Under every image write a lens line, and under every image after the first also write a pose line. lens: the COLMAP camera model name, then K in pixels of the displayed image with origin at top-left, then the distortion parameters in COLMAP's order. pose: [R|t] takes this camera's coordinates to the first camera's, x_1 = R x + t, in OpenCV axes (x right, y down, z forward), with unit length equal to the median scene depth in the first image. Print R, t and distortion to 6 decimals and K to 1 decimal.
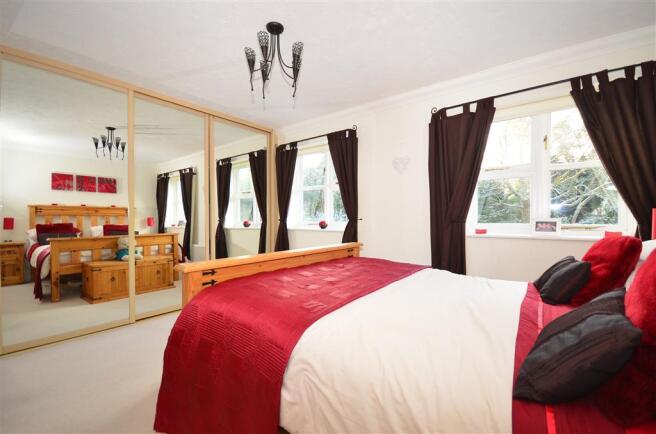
lens RADIAL K [[275.6, 0, 328.0], [0, 275.6, 217.0], [0, 0, 1]] dist [-0.000474, -0.000155]
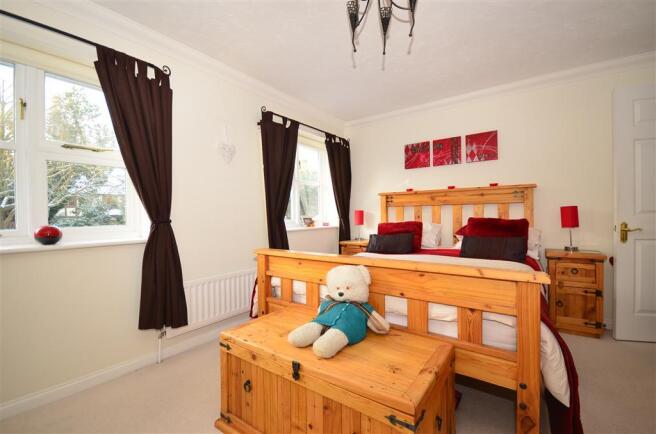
lens RADIAL K [[288.6, 0, 328.0], [0, 288.6, 217.0], [0, 0, 1]] dist [-0.000225, -0.000474]
pose [[-0.016128, -0.000904, 0.999870, -0.680630], [0.013002, 0.999915, 0.001114, 0.007064], [-0.999785, 0.013018, -0.016115, 0.806255]]
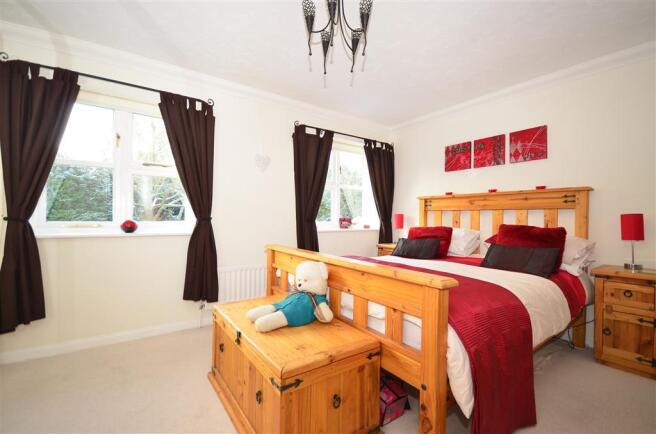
lens RADIAL K [[288.6, 0, 328.0], [0, 288.6, 217.0], [0, 0, 1]] dist [-0.000225, -0.000474]
pose [[0.302470, 0.010650, 0.953099, -0.724063], [-0.013330, 0.999887, -0.006942, 0.007675], [-0.953066, -0.010605, 0.302578, 0.523508]]
